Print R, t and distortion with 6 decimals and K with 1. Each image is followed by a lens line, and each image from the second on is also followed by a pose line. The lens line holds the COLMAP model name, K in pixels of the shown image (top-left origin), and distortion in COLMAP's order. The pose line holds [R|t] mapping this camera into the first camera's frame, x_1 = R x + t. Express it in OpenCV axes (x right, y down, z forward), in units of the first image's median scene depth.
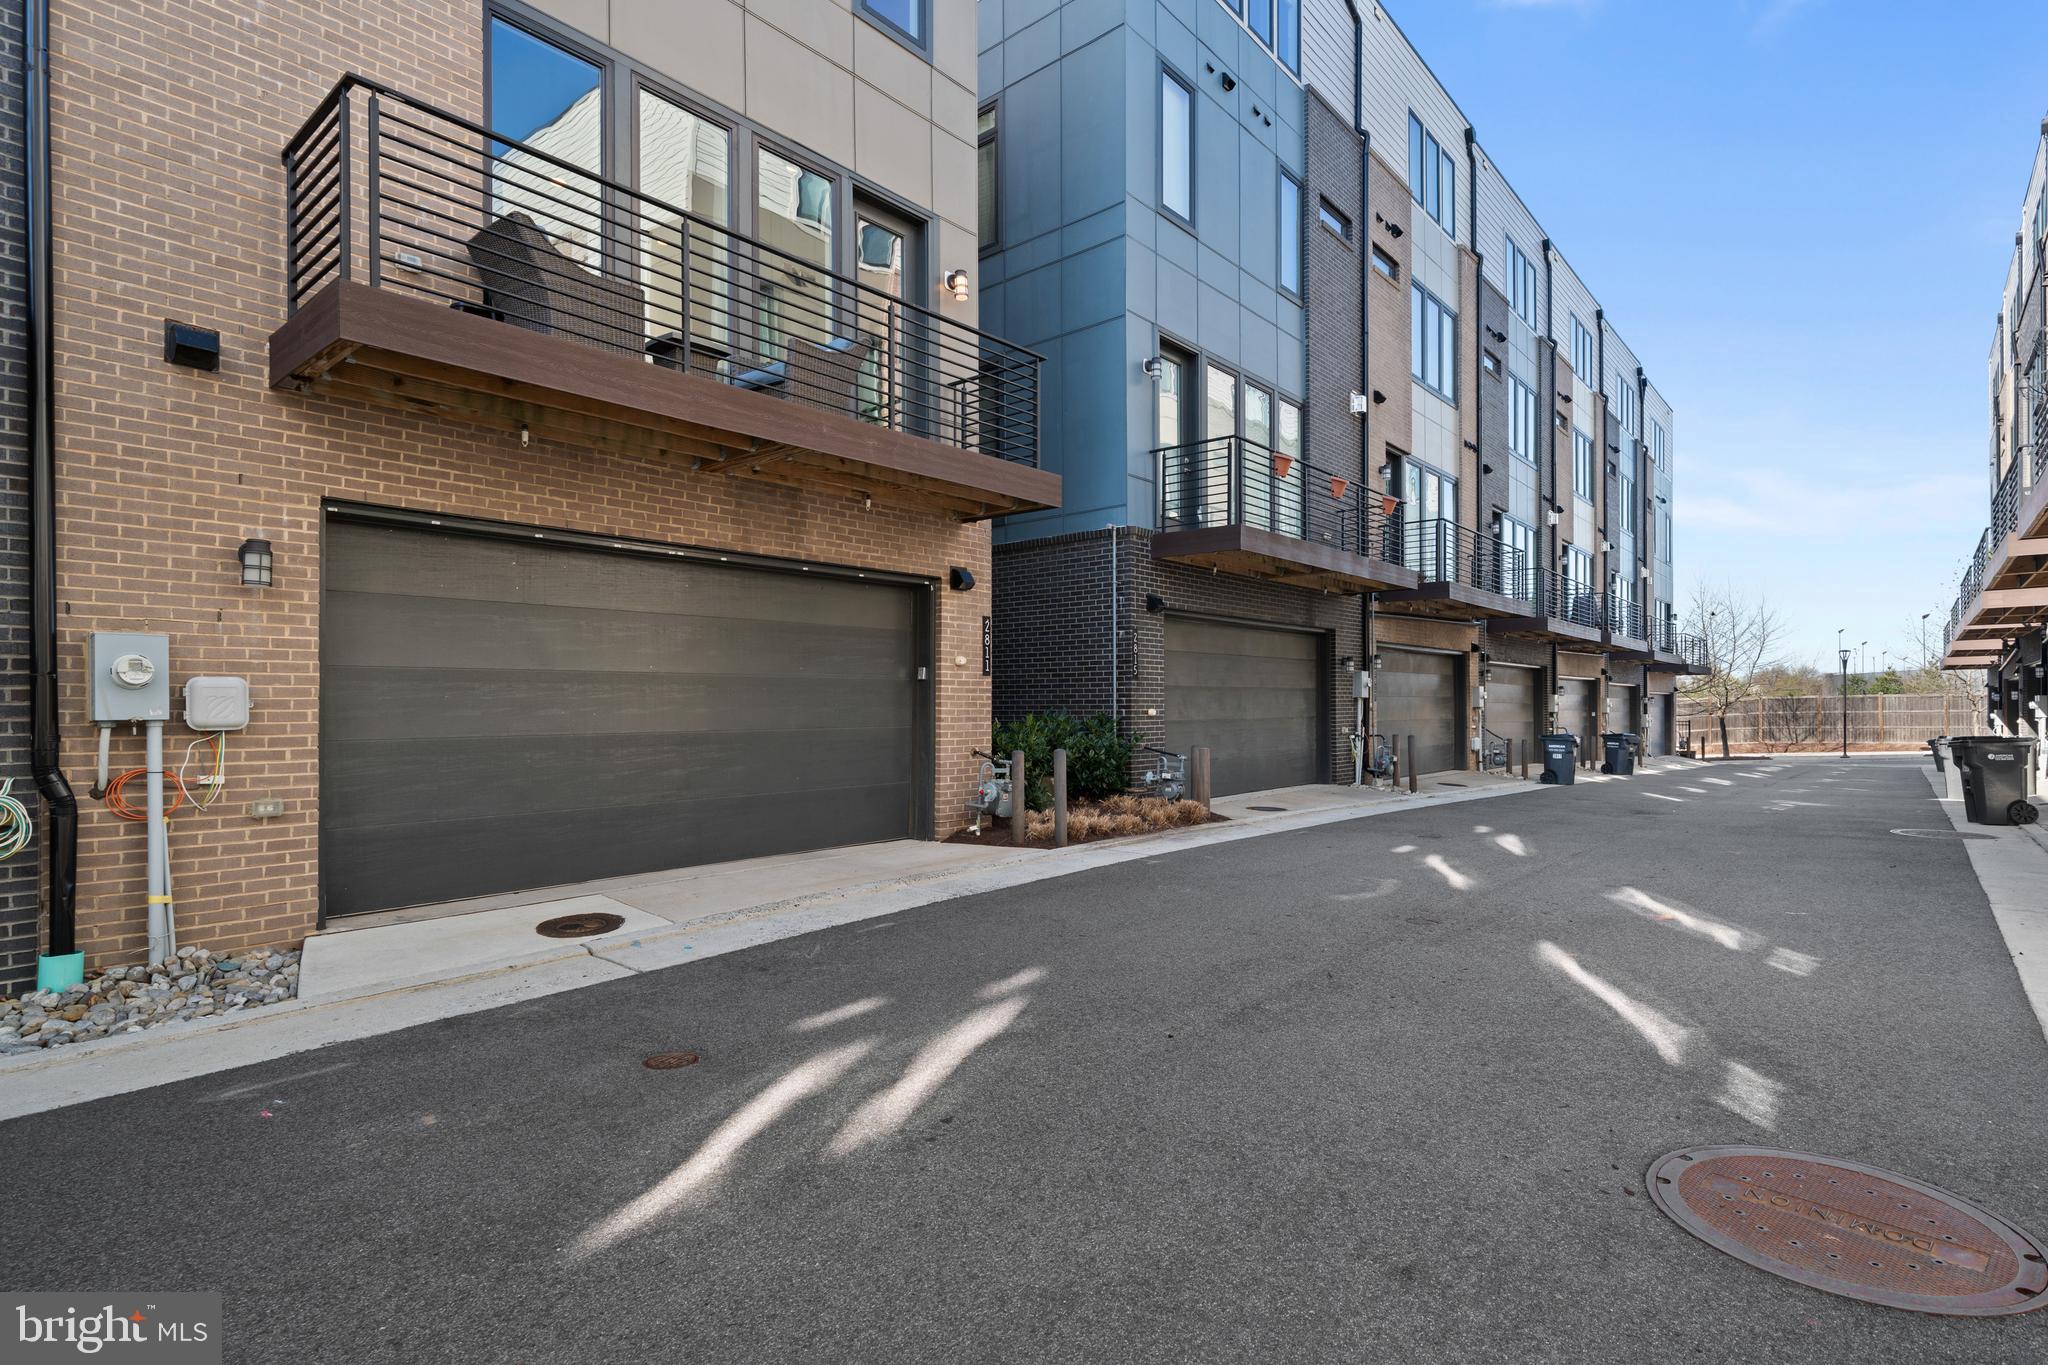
lens RADIAL K [[1001.3, 0, 1016.6], [0, 1001.3, 704.9], [0, 0, 1]] dist [0.002525, 0.000587]
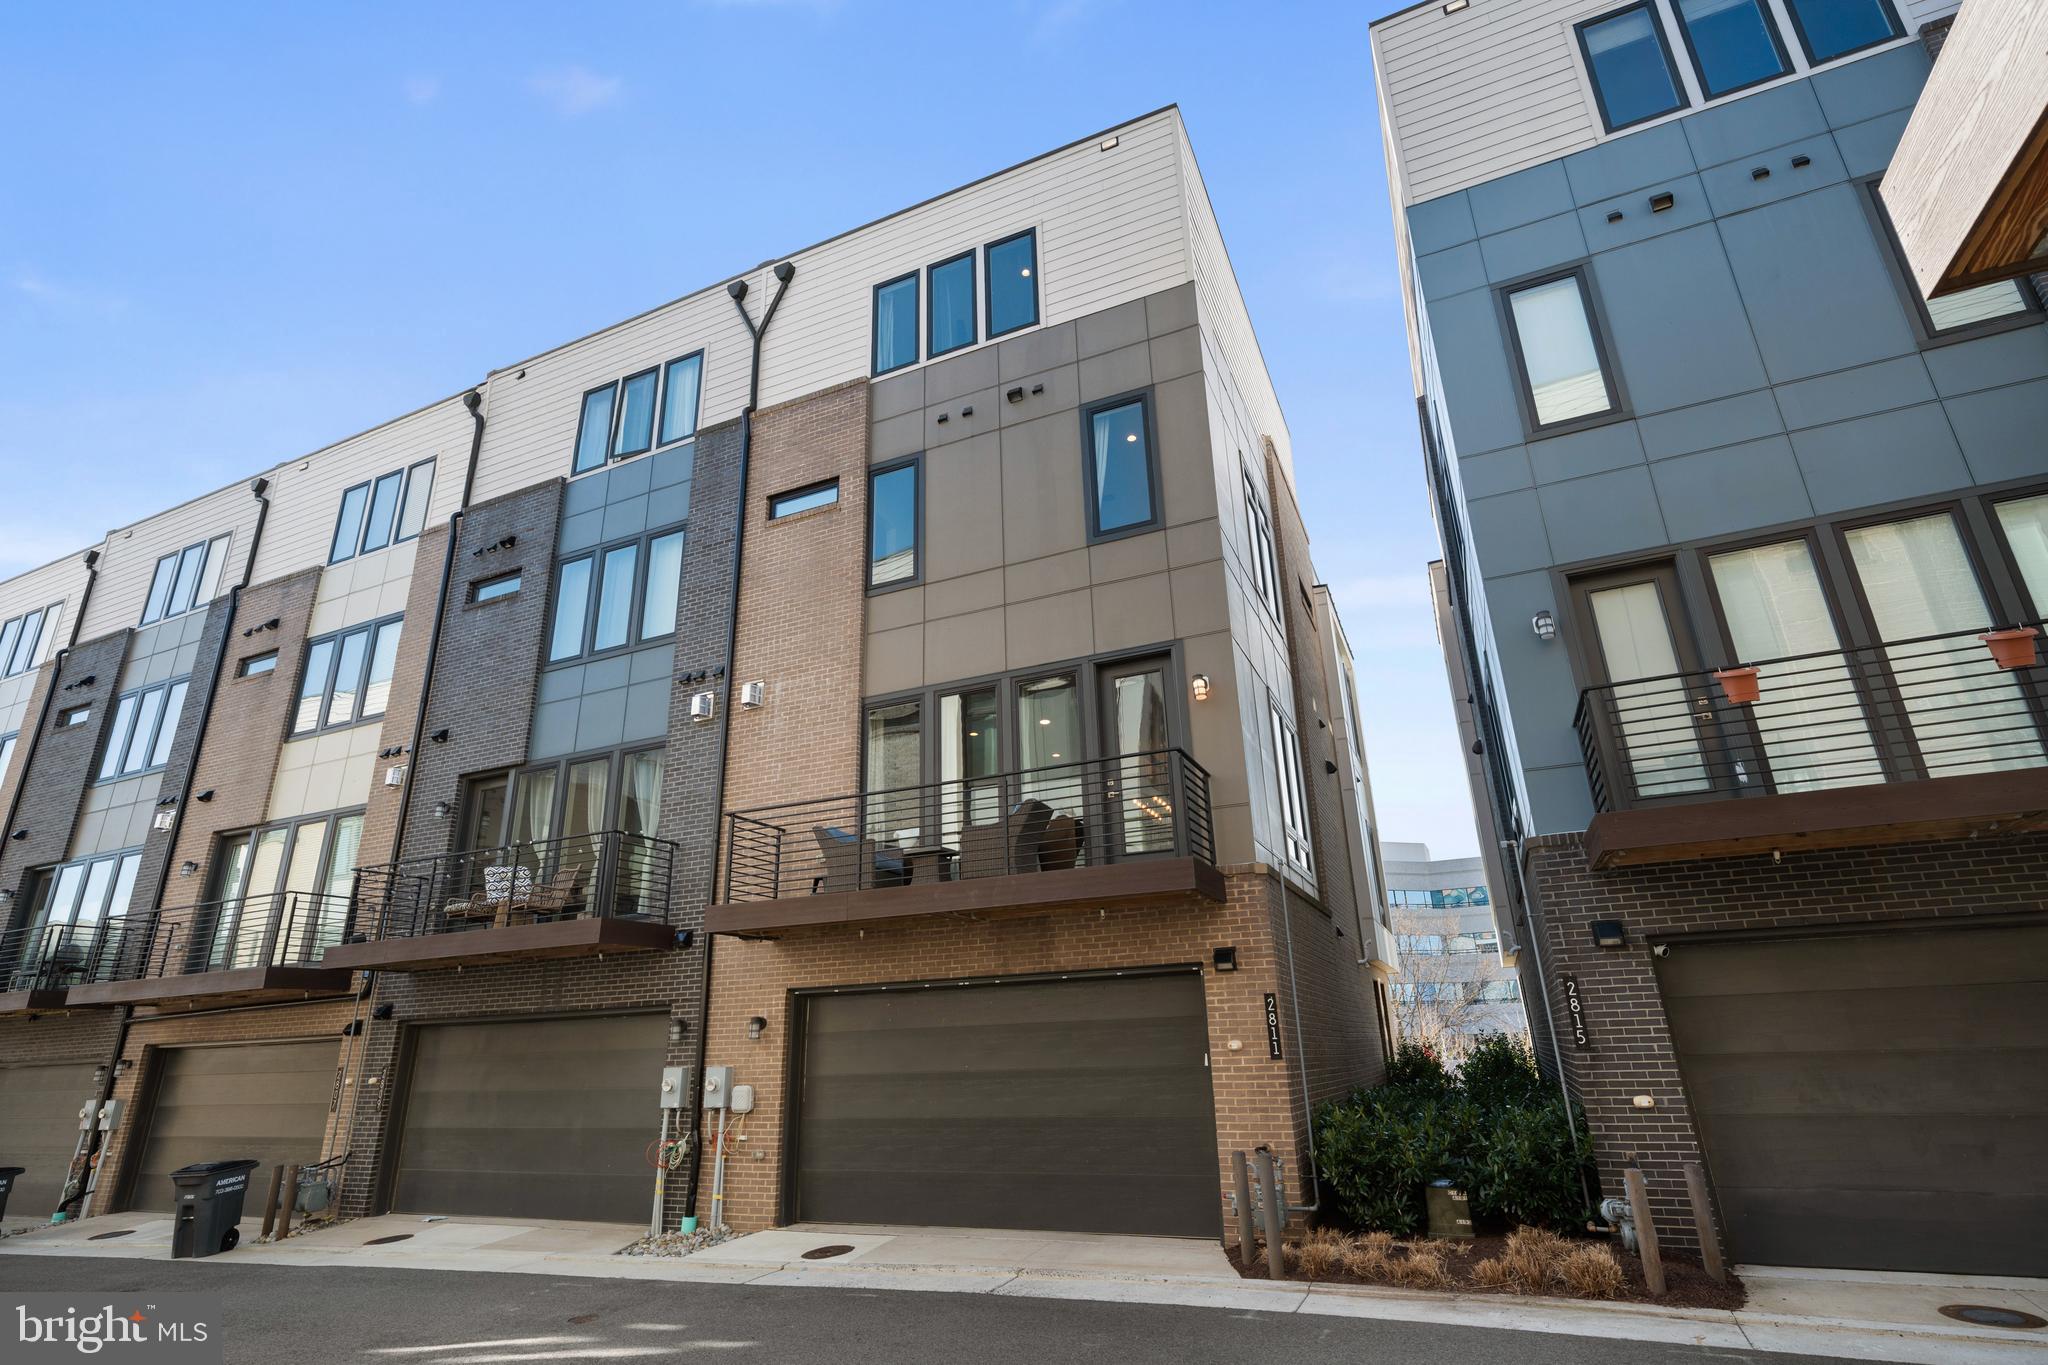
lens RADIAL K [[1001.3, 0, 1016.6], [0, 1001.3, 704.9], [0, 0, 1]] dist [0.002525, 0.000587]
pose [[0.293070, -0.327040, -0.898418, 0.698137], [0.024637, 0.941949, -0.334850, -0.028065], [0.955774, 0.076000, 0.284114, 0.396169]]
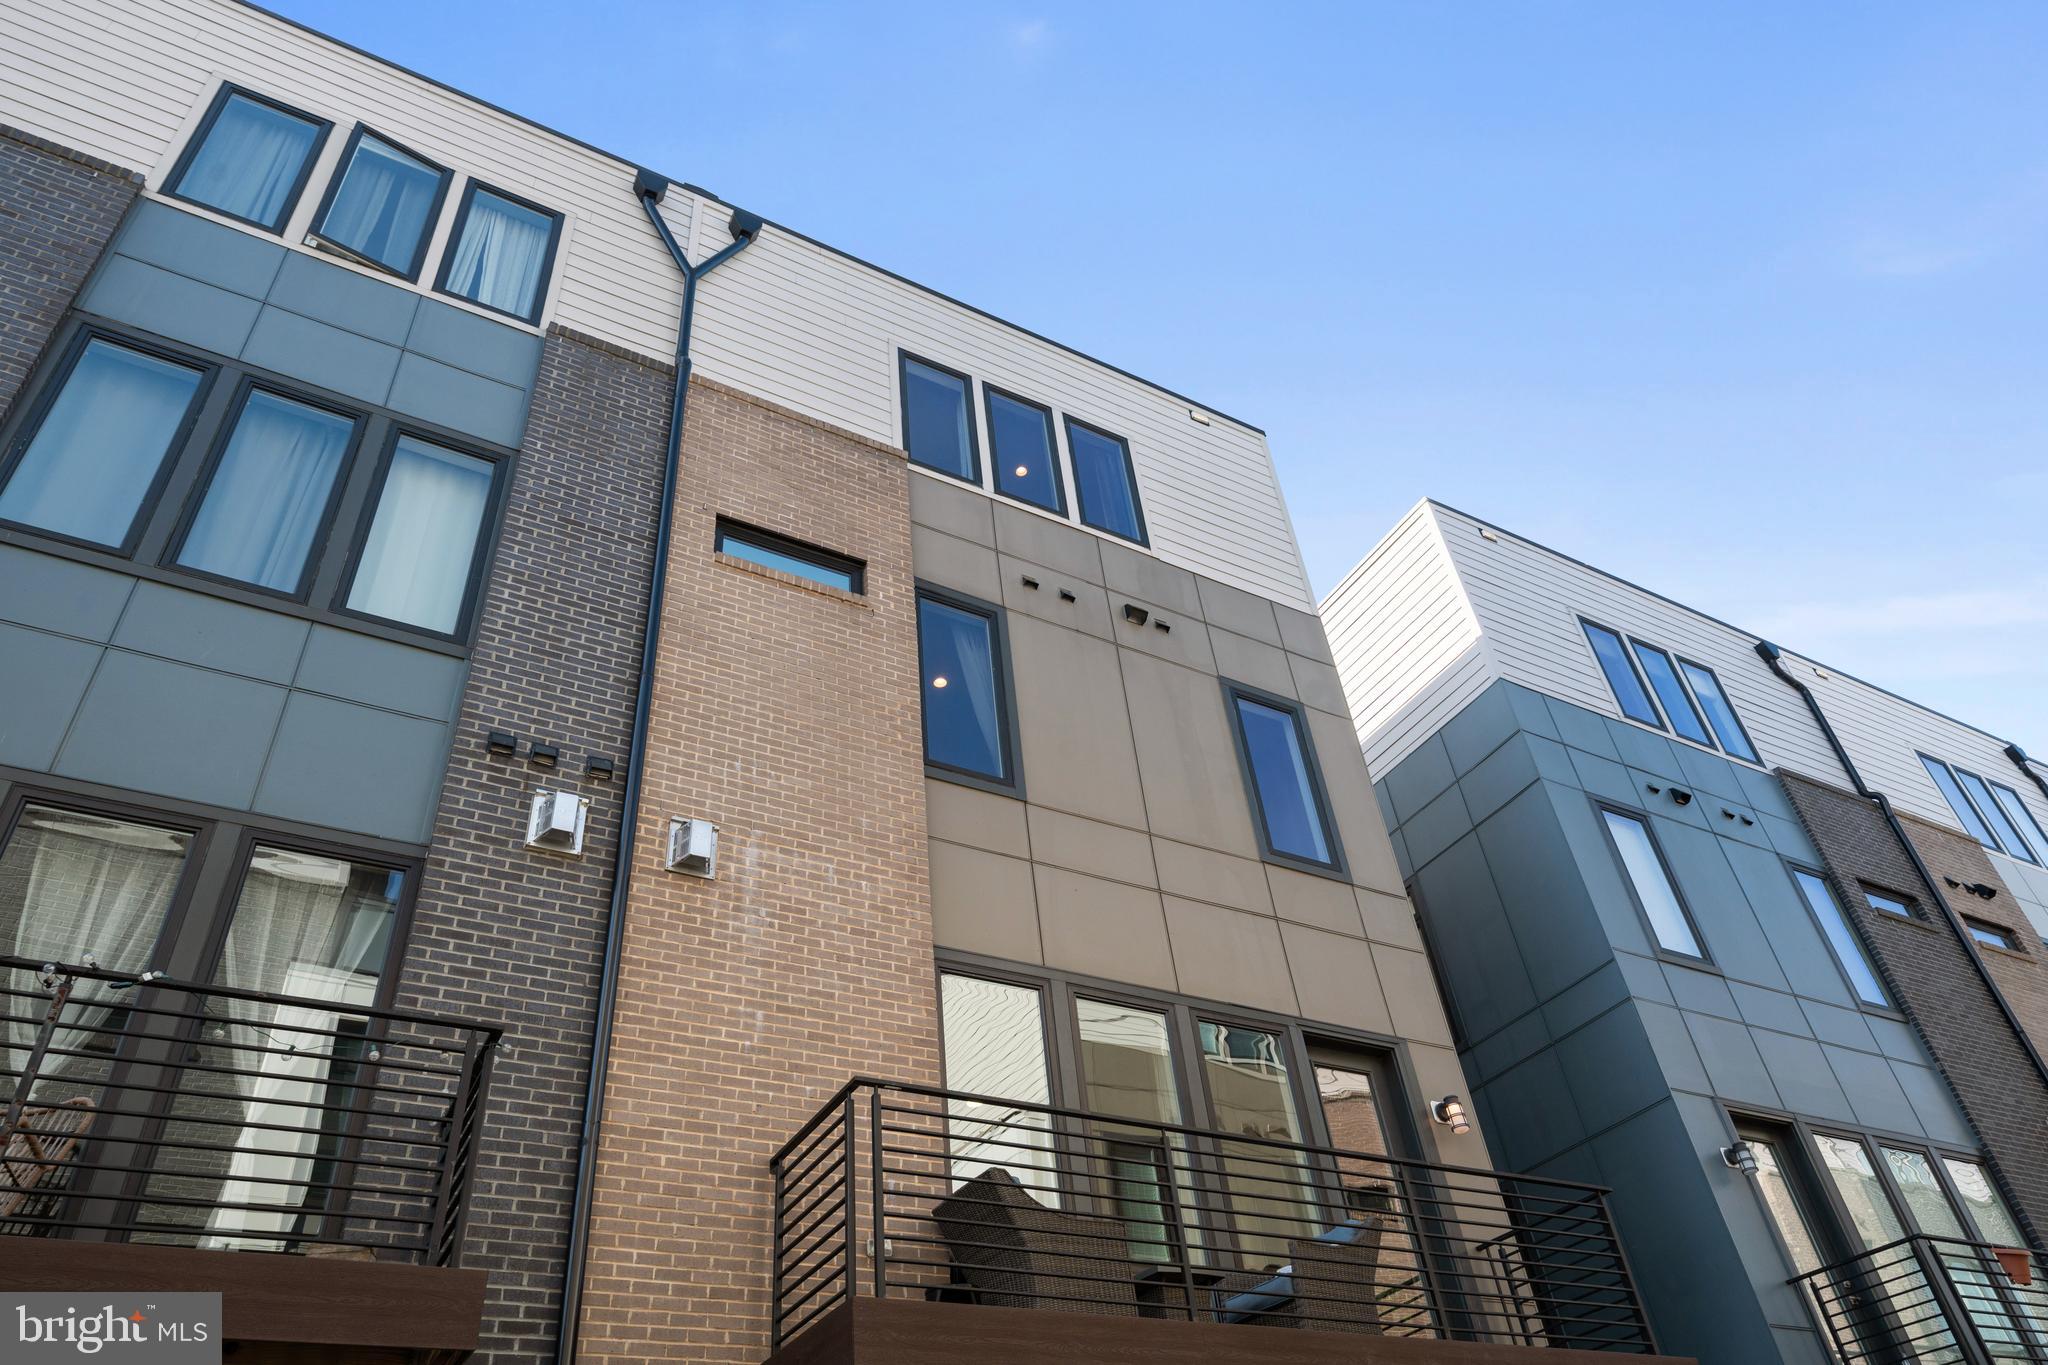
lens RADIAL K [[1363.7, 0, 1024.0], [0, 1363.7, 682.5], [0, 0, 1]] dist [0.004089, -0.000392]
pose [[0.939700, -0.276733, -0.200955, -0.052118], [0.086547, 0.760881, -0.643094, -0.016052], [0.330869, 0.586923, 0.738950, -0.076888]]
